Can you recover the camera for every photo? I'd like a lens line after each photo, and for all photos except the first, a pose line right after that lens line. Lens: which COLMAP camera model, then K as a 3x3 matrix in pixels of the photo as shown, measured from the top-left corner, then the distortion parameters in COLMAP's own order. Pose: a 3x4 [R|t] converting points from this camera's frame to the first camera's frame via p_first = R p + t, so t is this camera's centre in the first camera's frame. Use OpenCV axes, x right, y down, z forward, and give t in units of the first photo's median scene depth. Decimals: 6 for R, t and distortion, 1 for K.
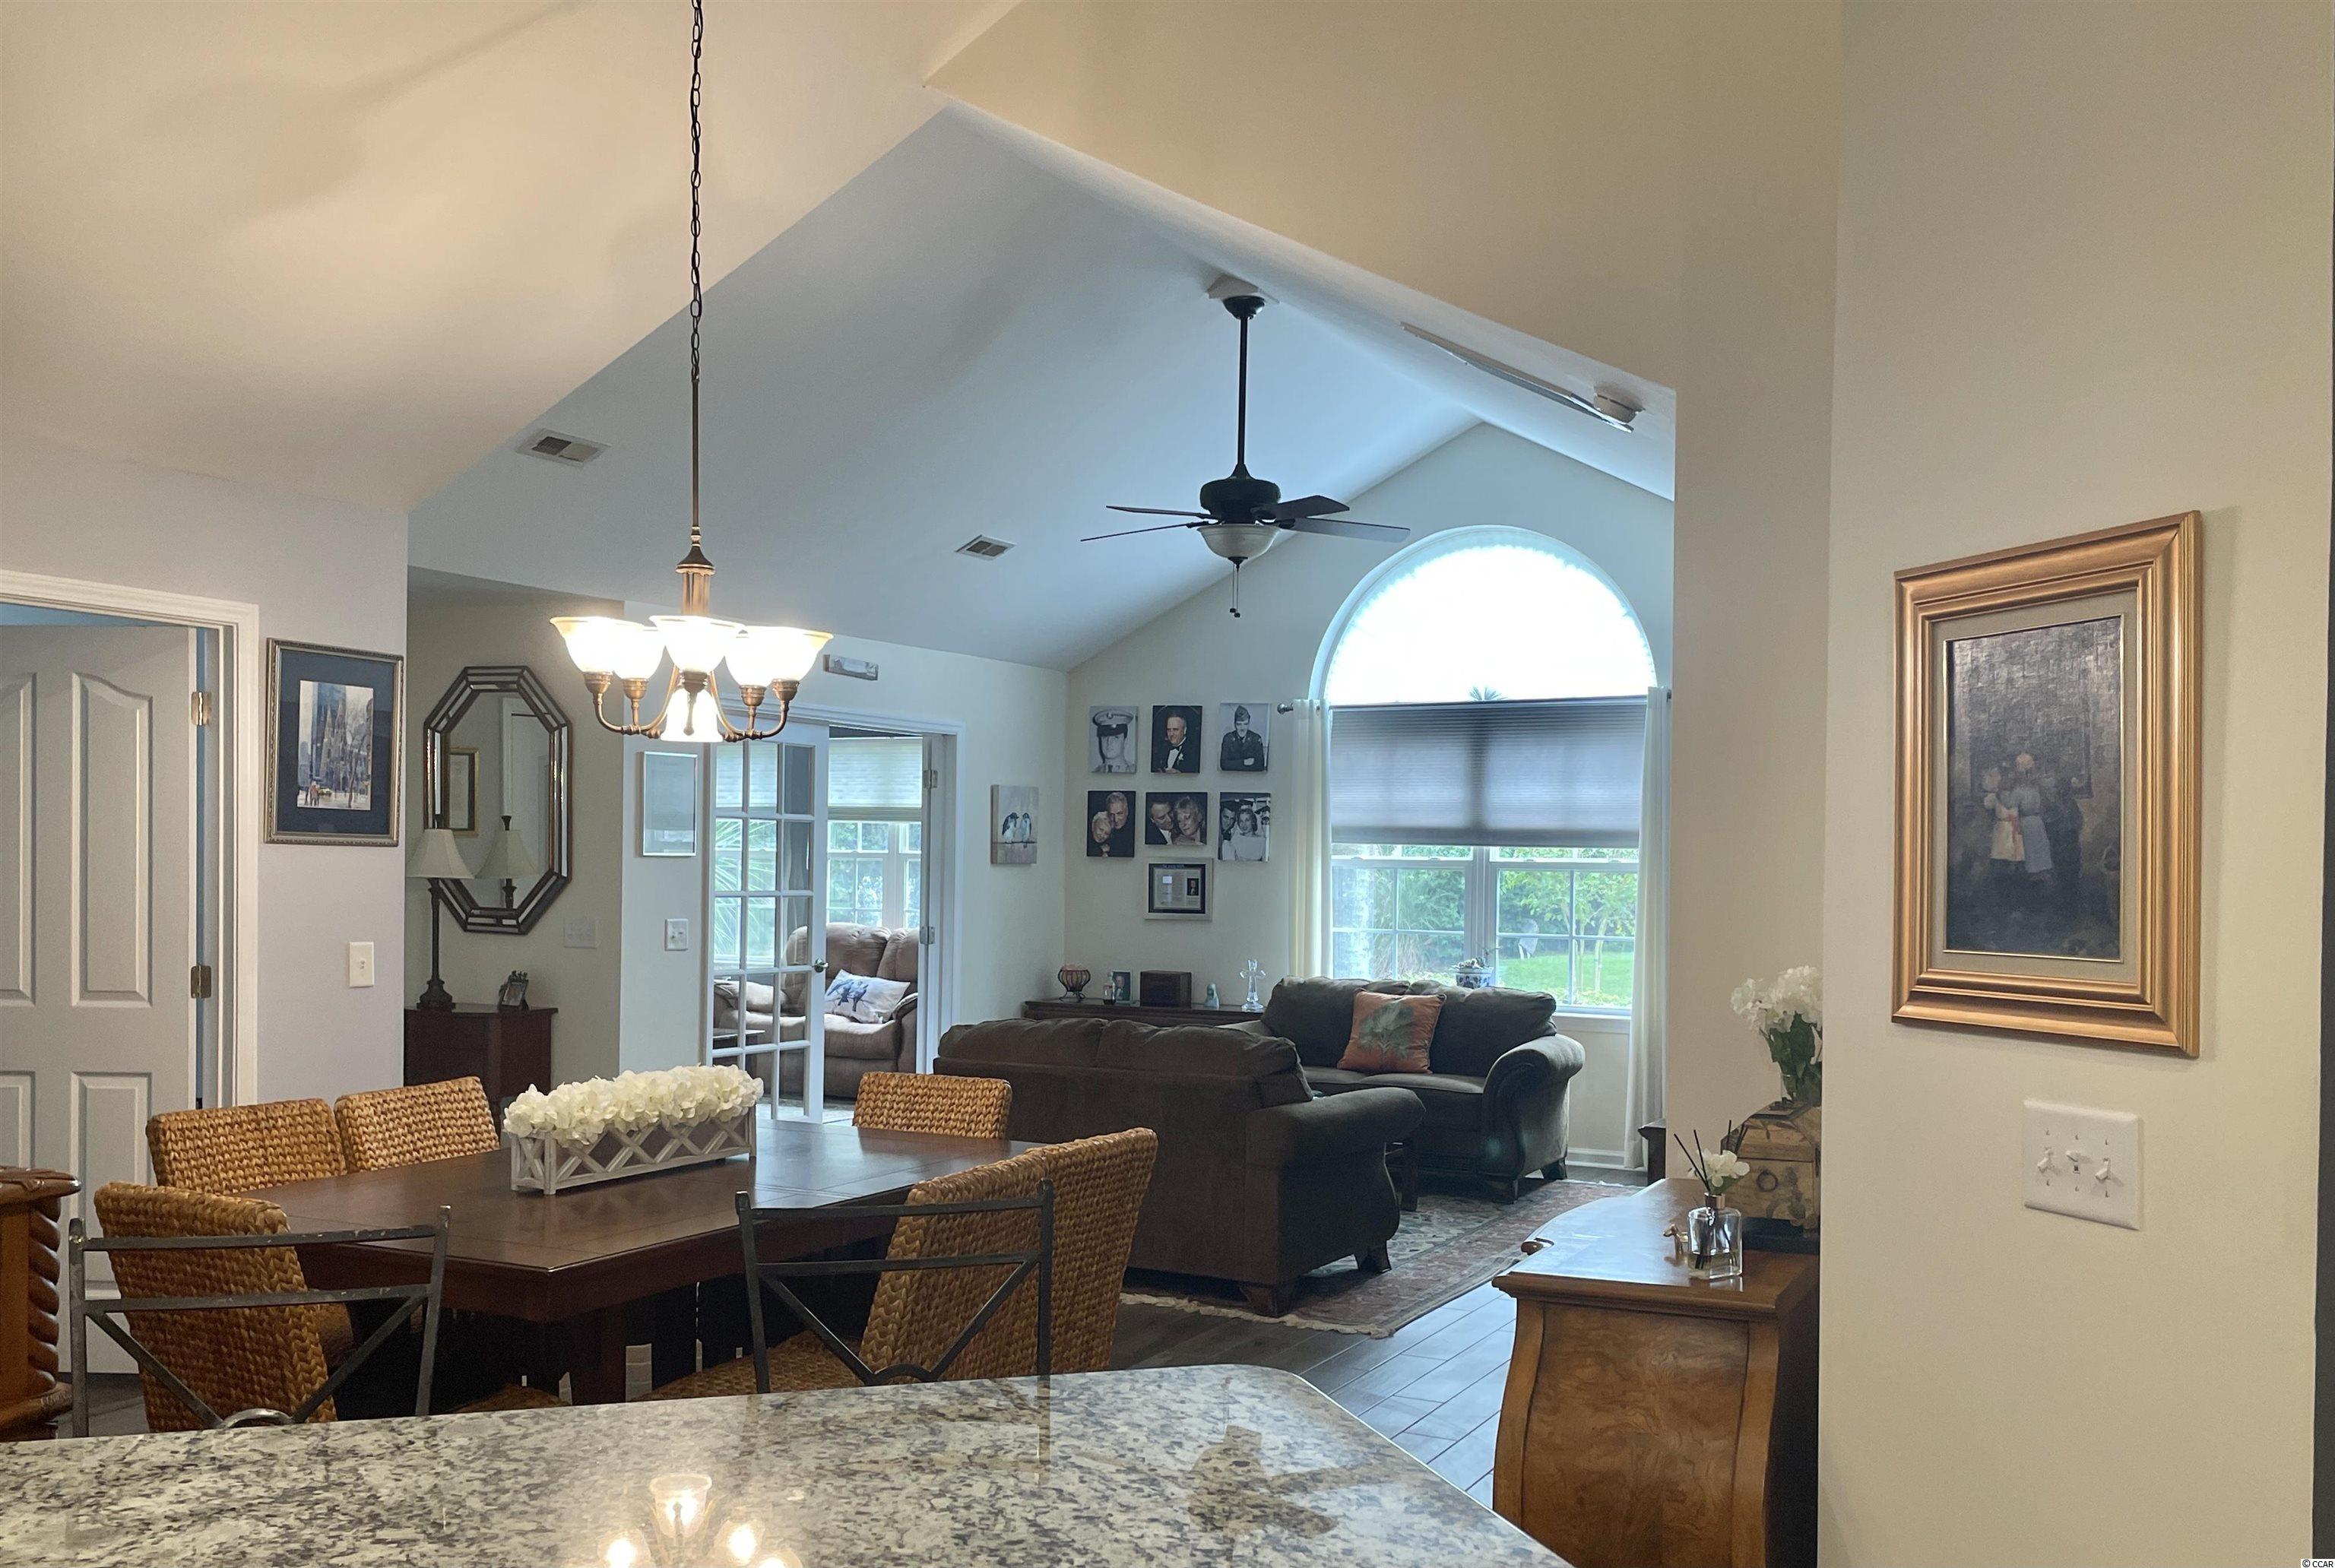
lens RADIAL K [[2123.4, 0, 1168.0], [0, 2123.4, 868.8], [0, 0, 1]] dist [0.004347, 0.002393]
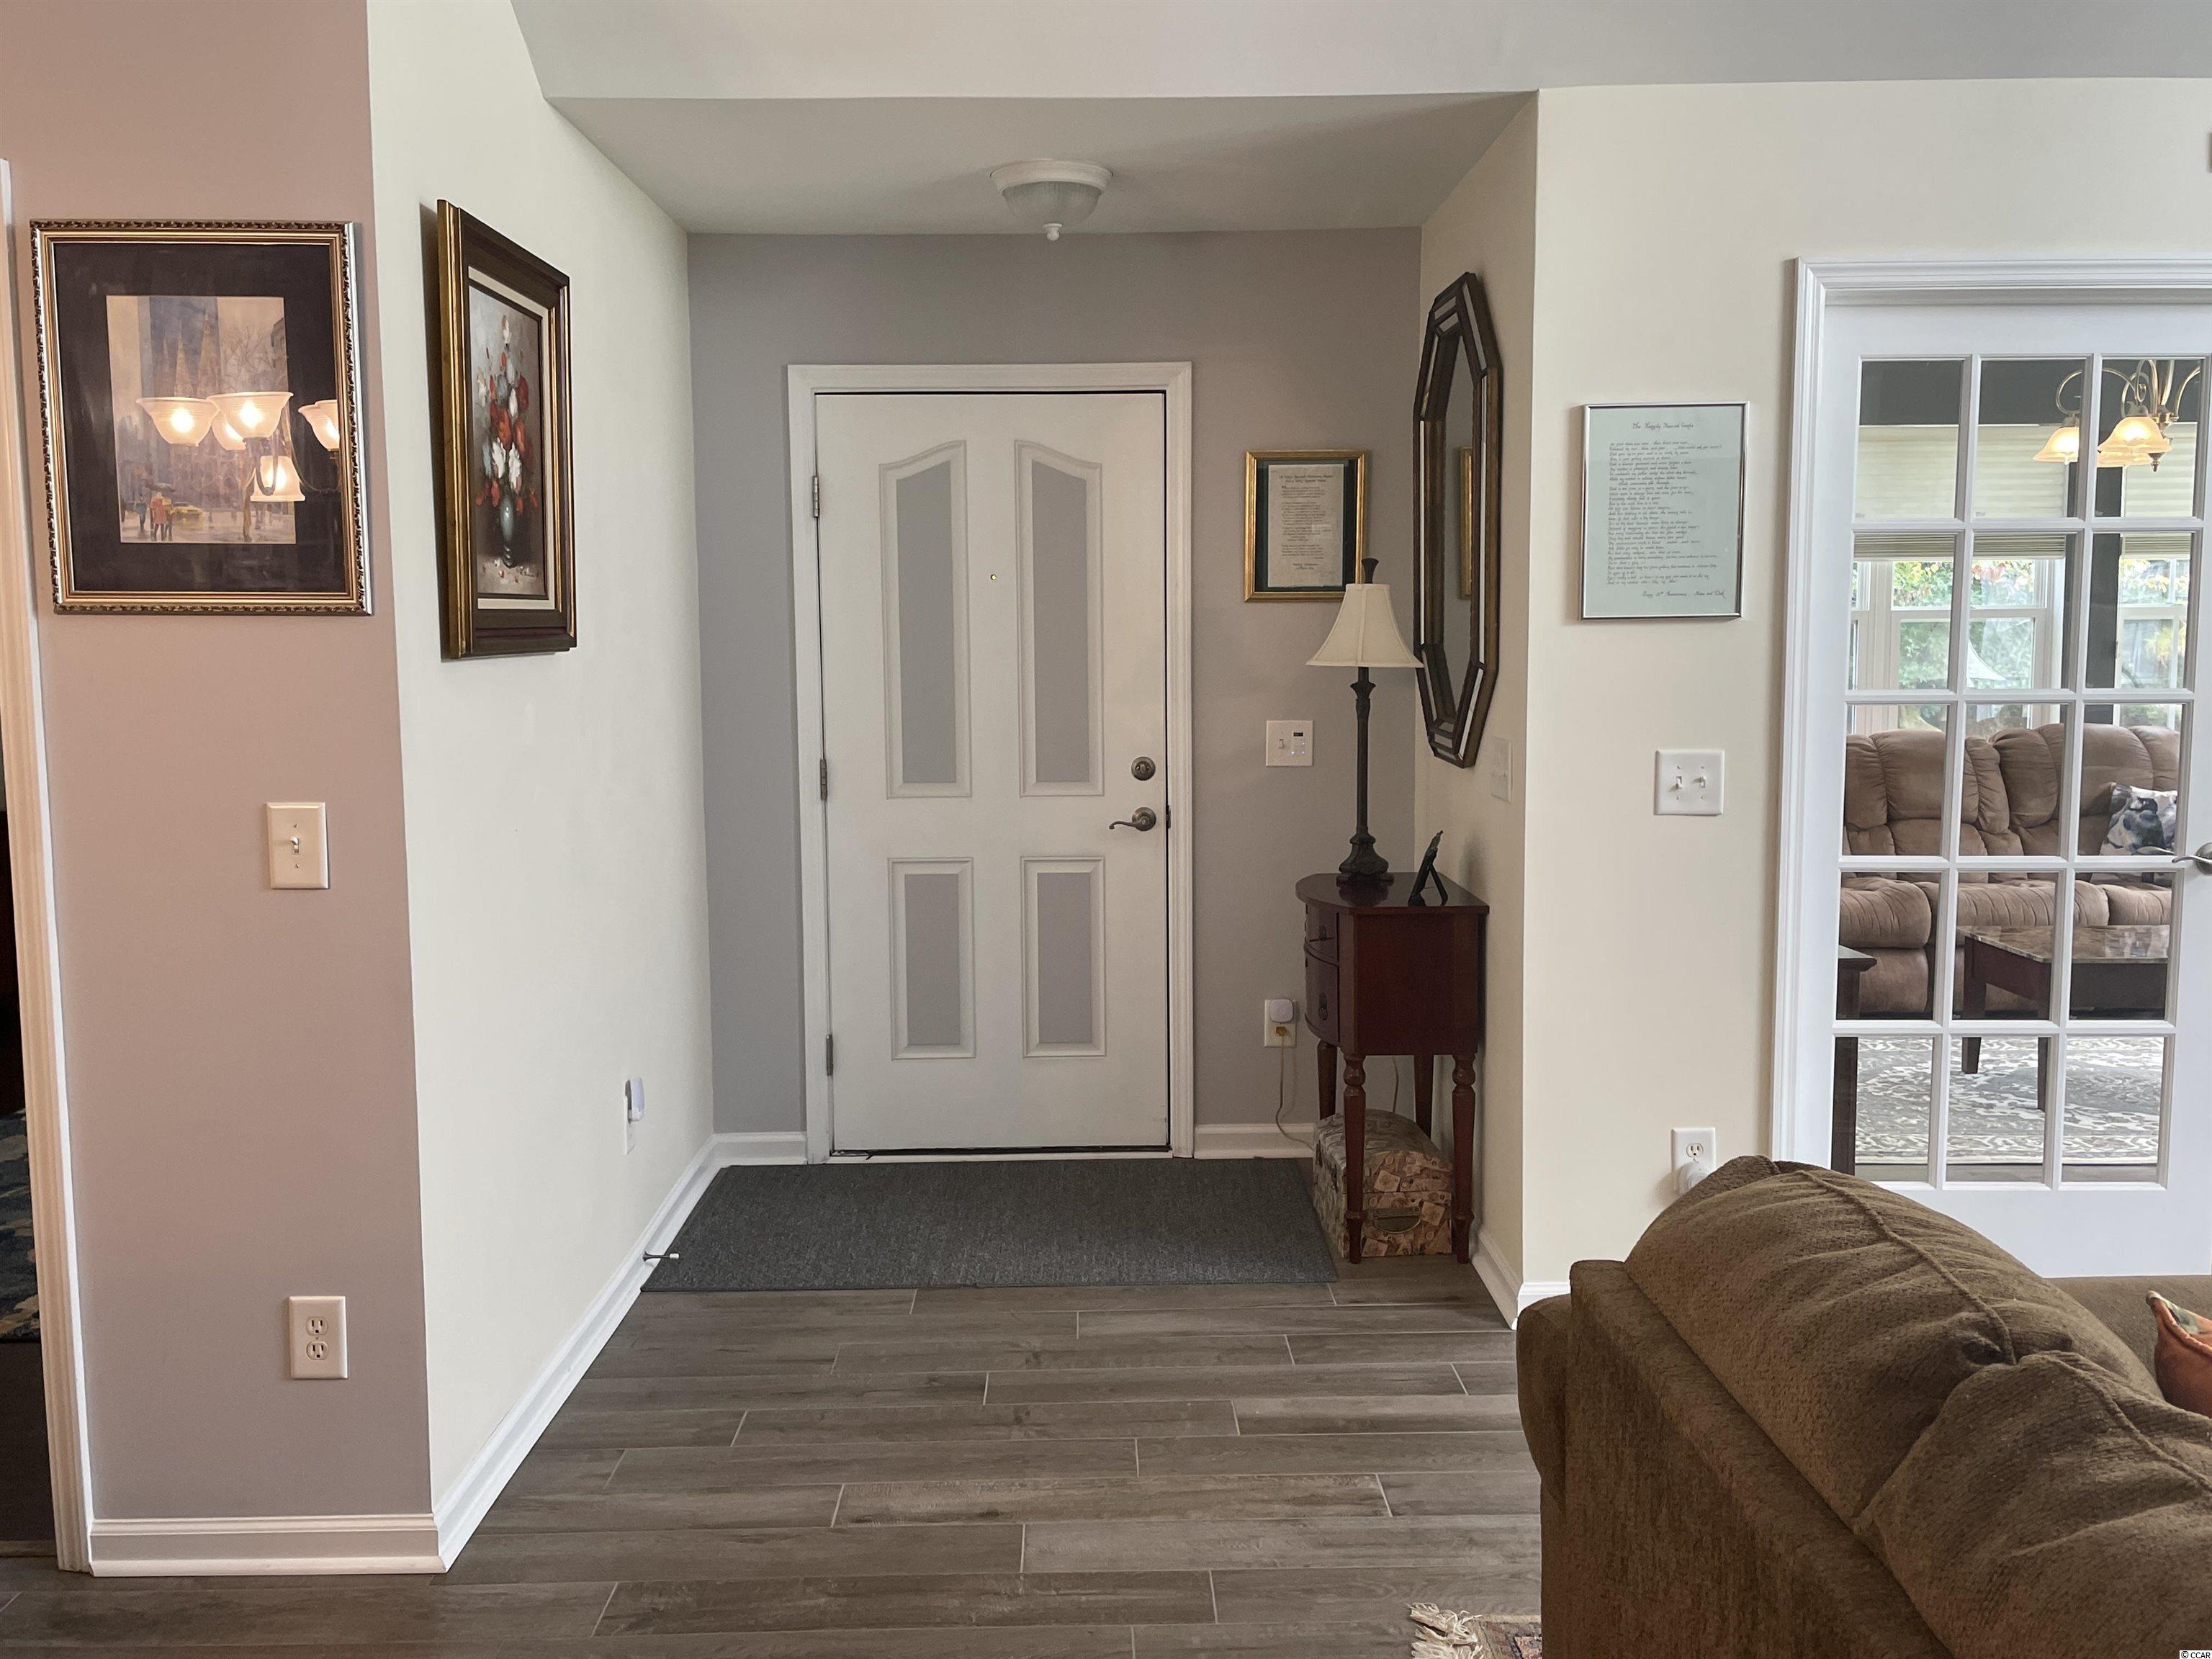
lens RADIAL K [[1859.1, 0, 1118.5], [0, 1859.1, 801.6], [0, 0, 1]] dist [0.060110, -0.012572]
pose [[0.478200, 0.066958, -0.875695, 0.119153], [0.008591, 0.996685, 0.080901, -0.000852], [0.878209, -0.046210, 0.476040, 0.967750]]
